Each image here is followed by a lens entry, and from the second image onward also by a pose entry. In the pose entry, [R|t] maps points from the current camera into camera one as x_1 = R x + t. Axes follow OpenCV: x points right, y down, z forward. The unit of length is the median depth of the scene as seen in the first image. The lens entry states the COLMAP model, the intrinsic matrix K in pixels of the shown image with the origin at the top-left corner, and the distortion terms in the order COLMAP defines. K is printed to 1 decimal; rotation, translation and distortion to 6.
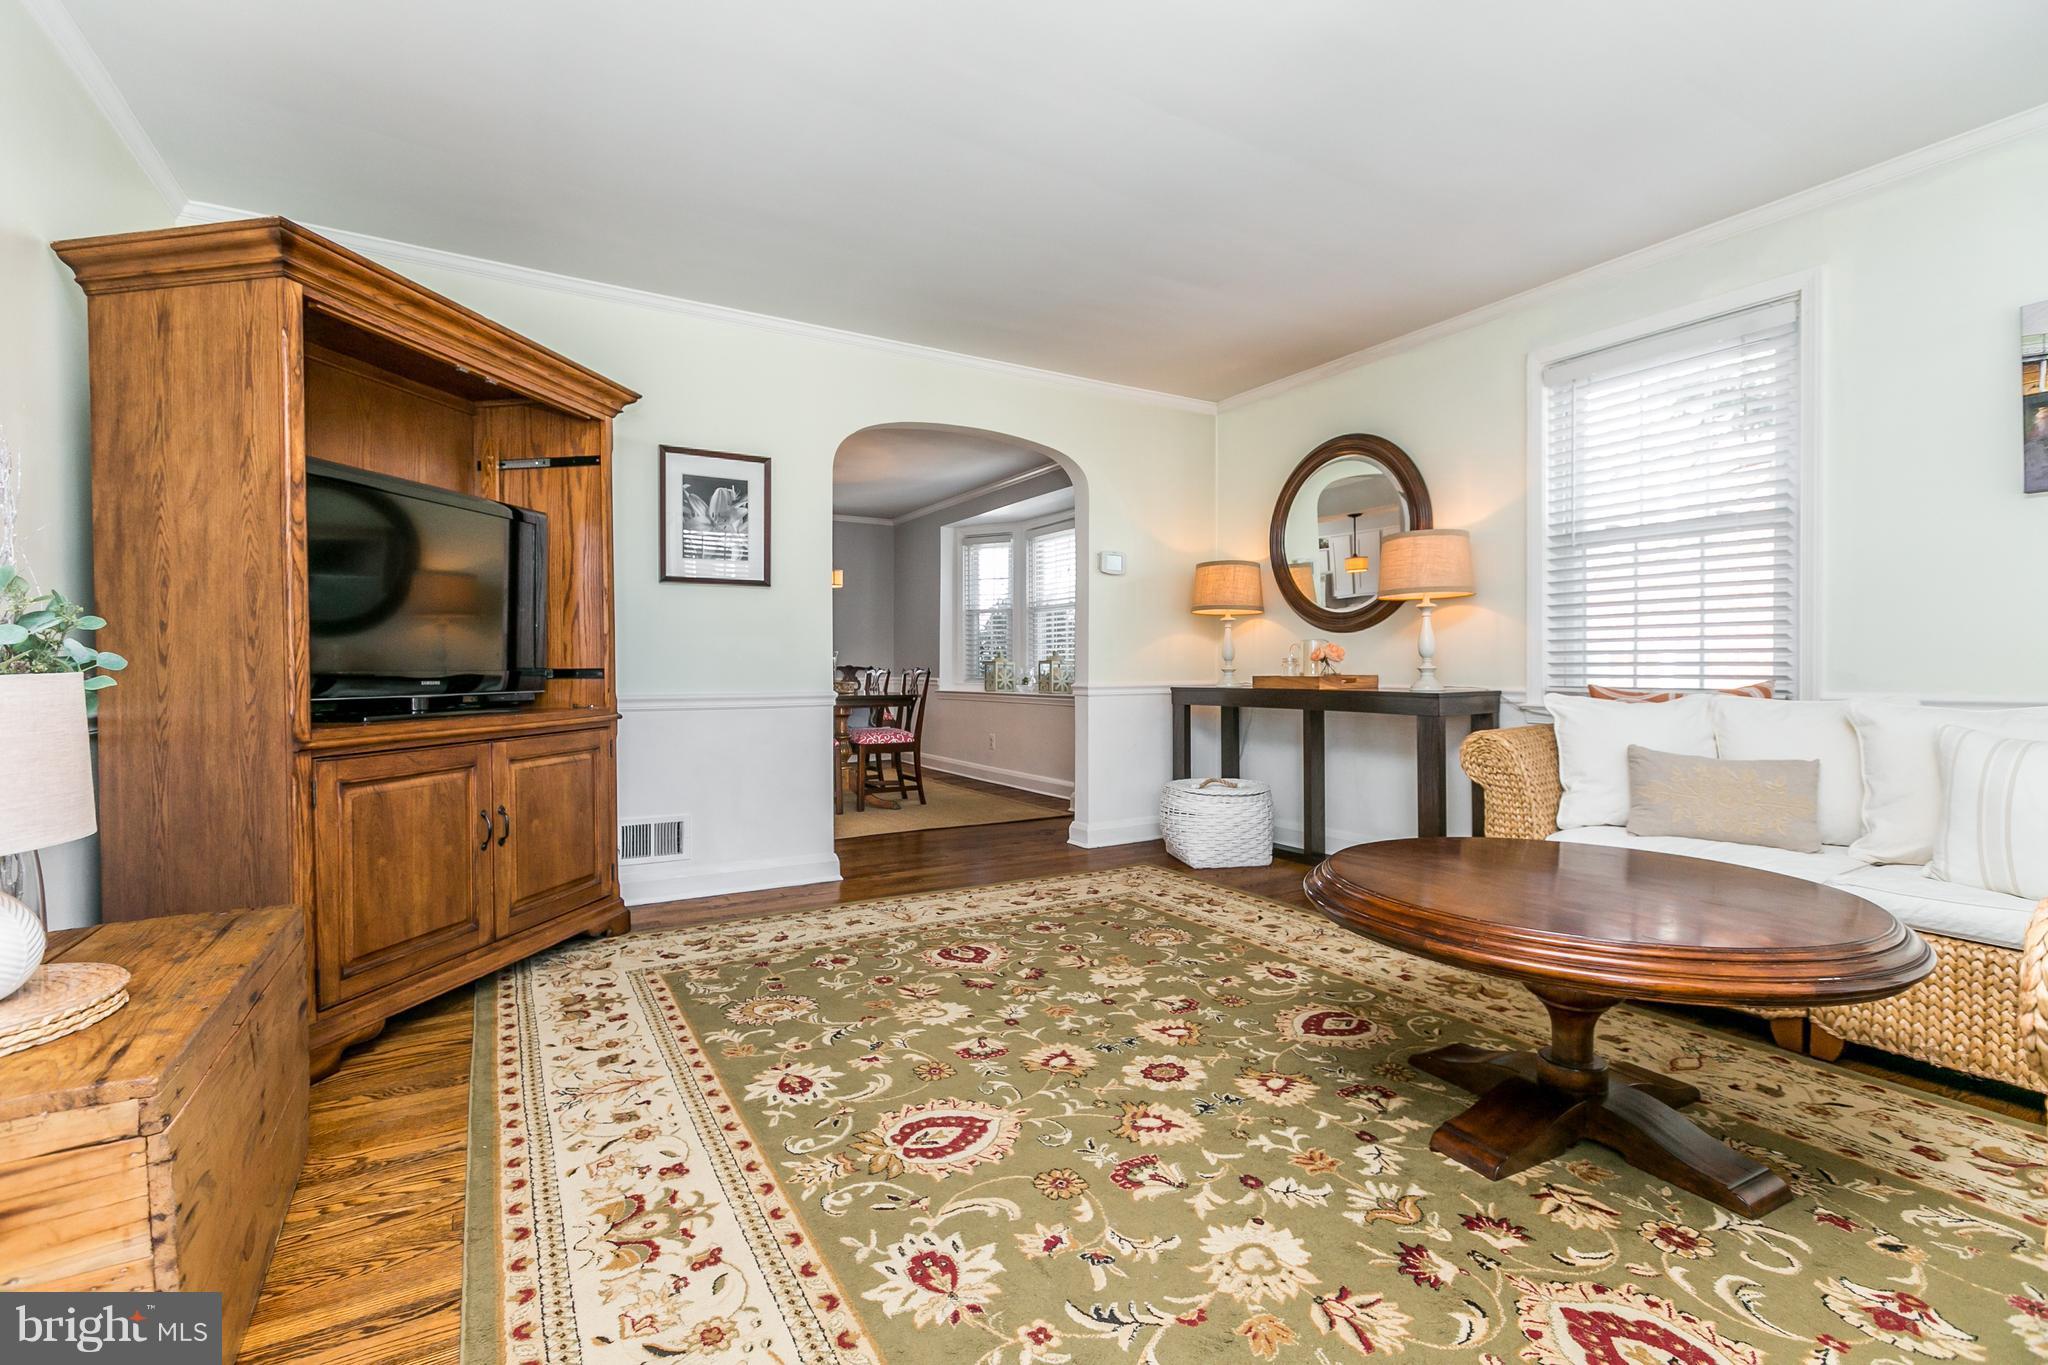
lens RADIAL K [[922.3, 0, 1013.1], [0, 922.3, 673.6], [0, 0, 1]] dist [-0.000119, -0.000051]
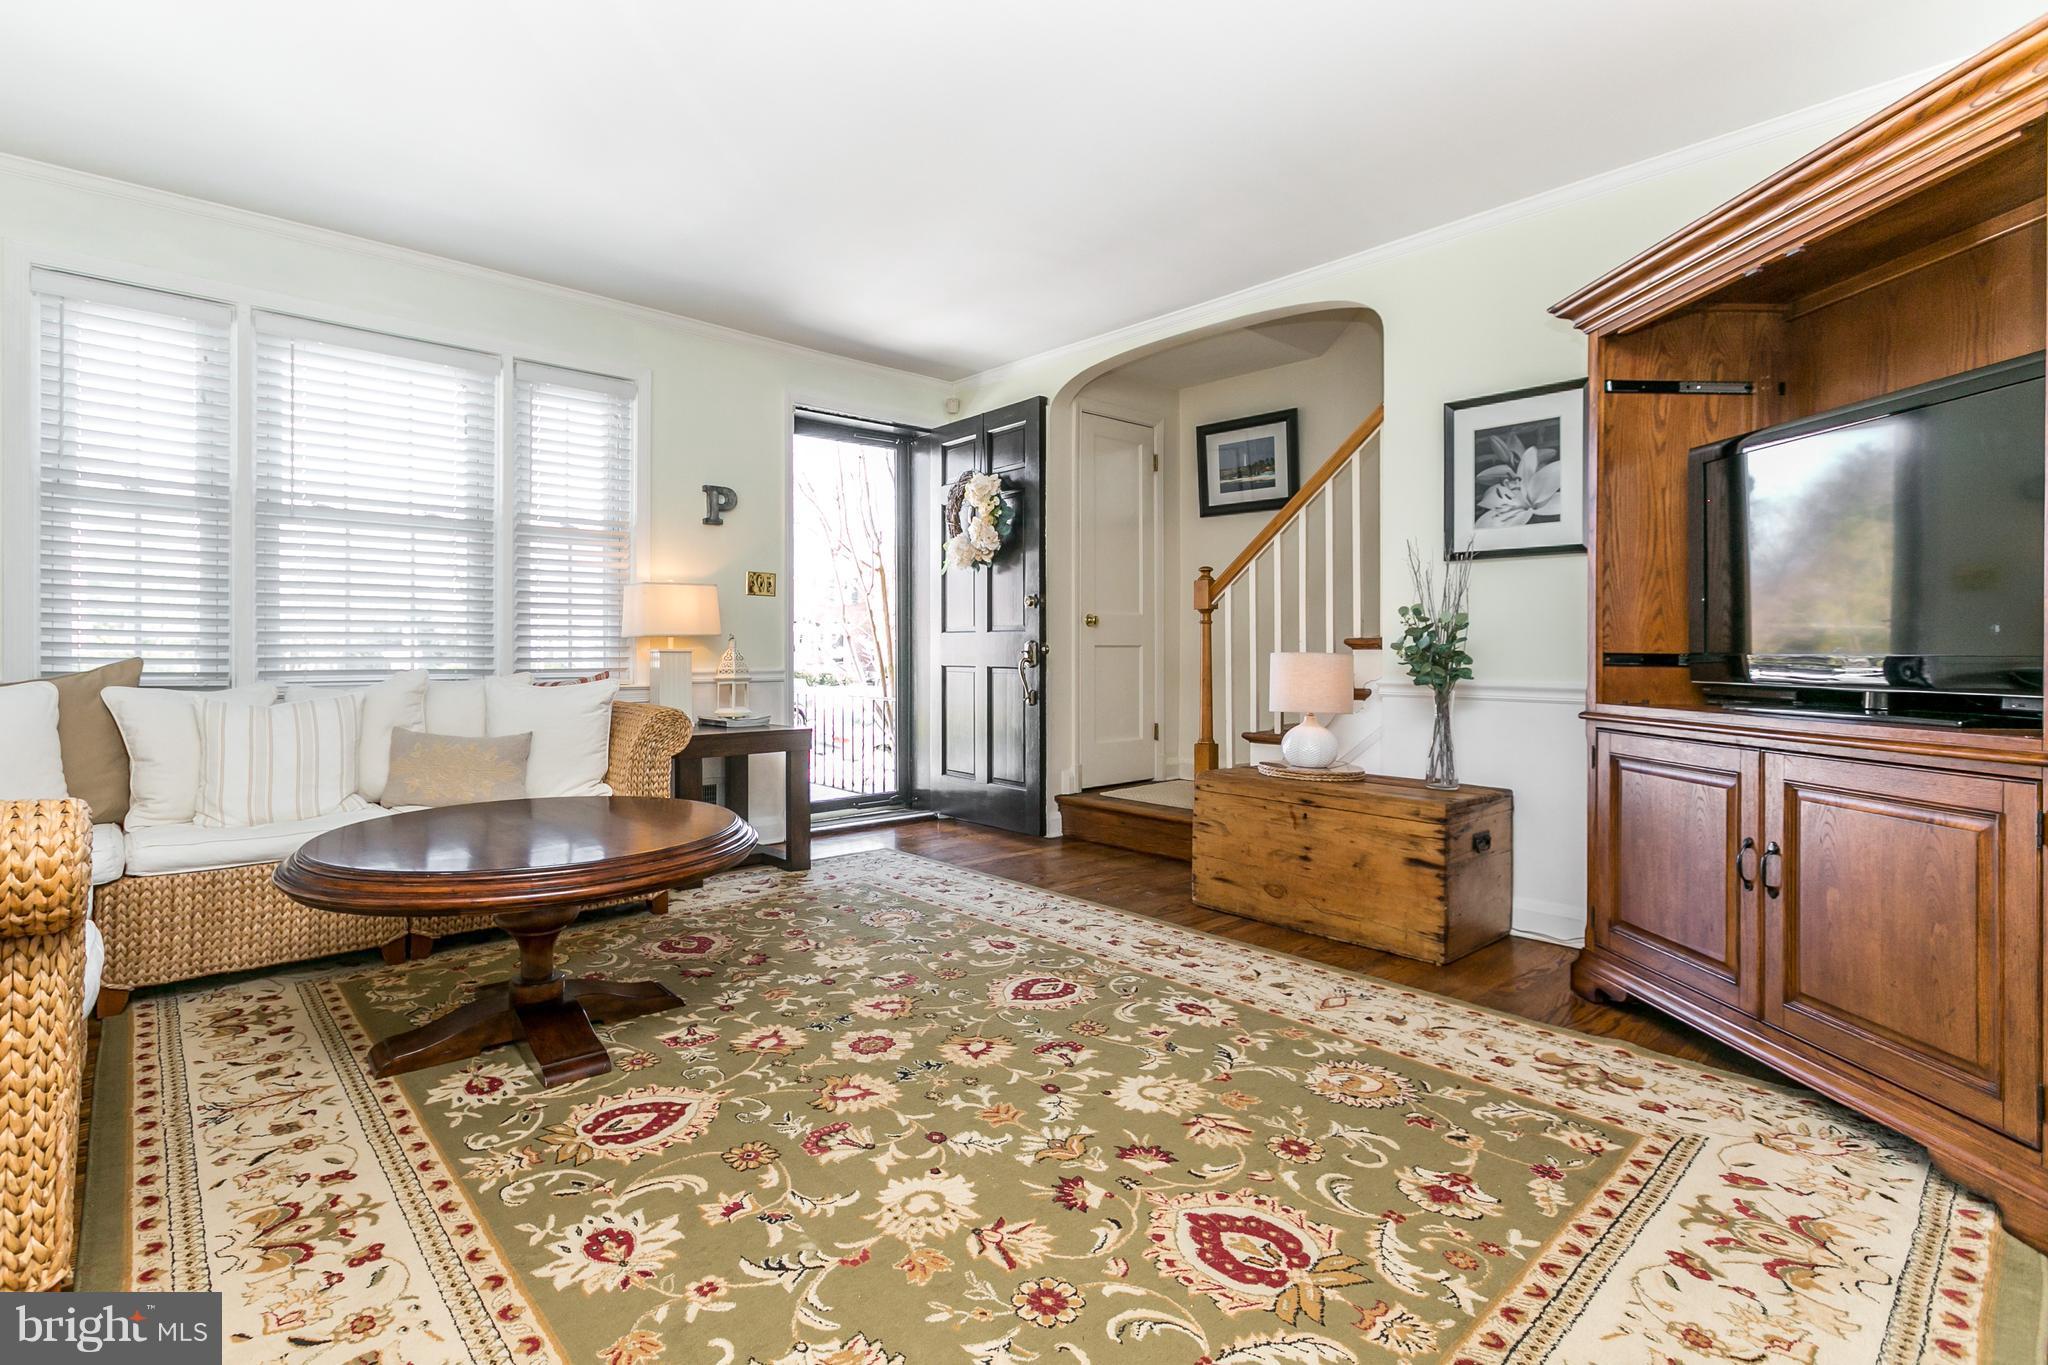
lens RADIAL K [[963.9, 0, 968.5], [0, 963.9, 635.8], [0, 0, 1]] dist [0.002159, -0.001156]
pose [[-0.982302, -0.005645, -0.187218, 0.215425], [-0.004461, 0.999967, -0.006743, -0.011422], [0.187250, -0.005788, -0.982295, 1.702704]]
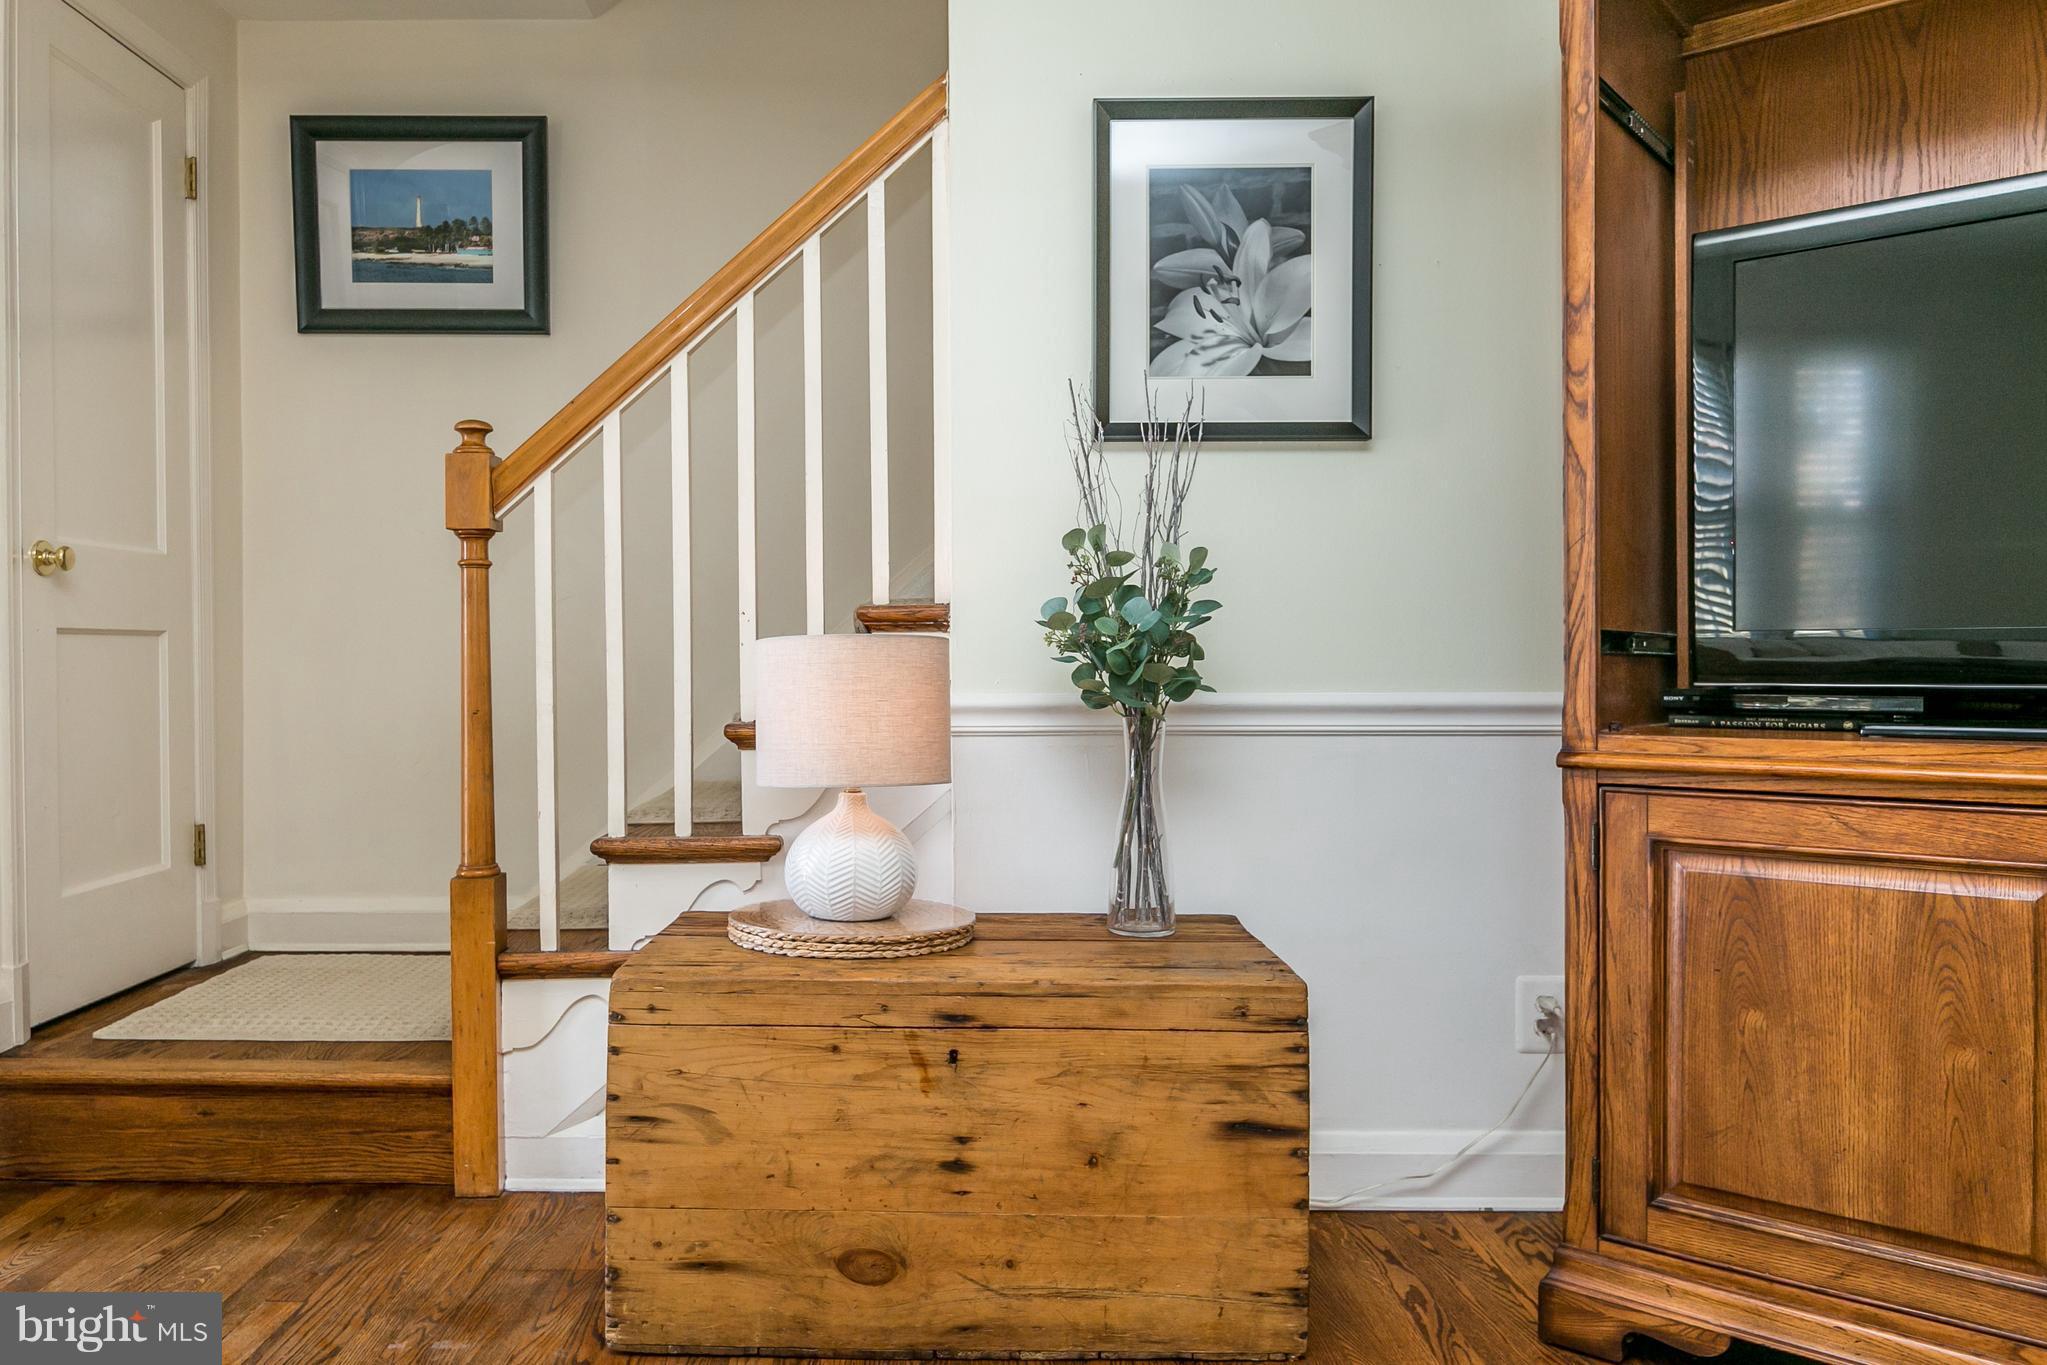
lens RADIAL K [[1447.4, 0, 904.0], [0, 1447.4, 667.9], [0, 0, 1]] dist [-0.004323, -0.004505]
pose [[-0.523338, 0.005615, -0.852107, 0.177539], [-0.003496, 0.999956, 0.008736, 0.011947], [0.852118, 0.007551, -0.523295, 0.907723]]
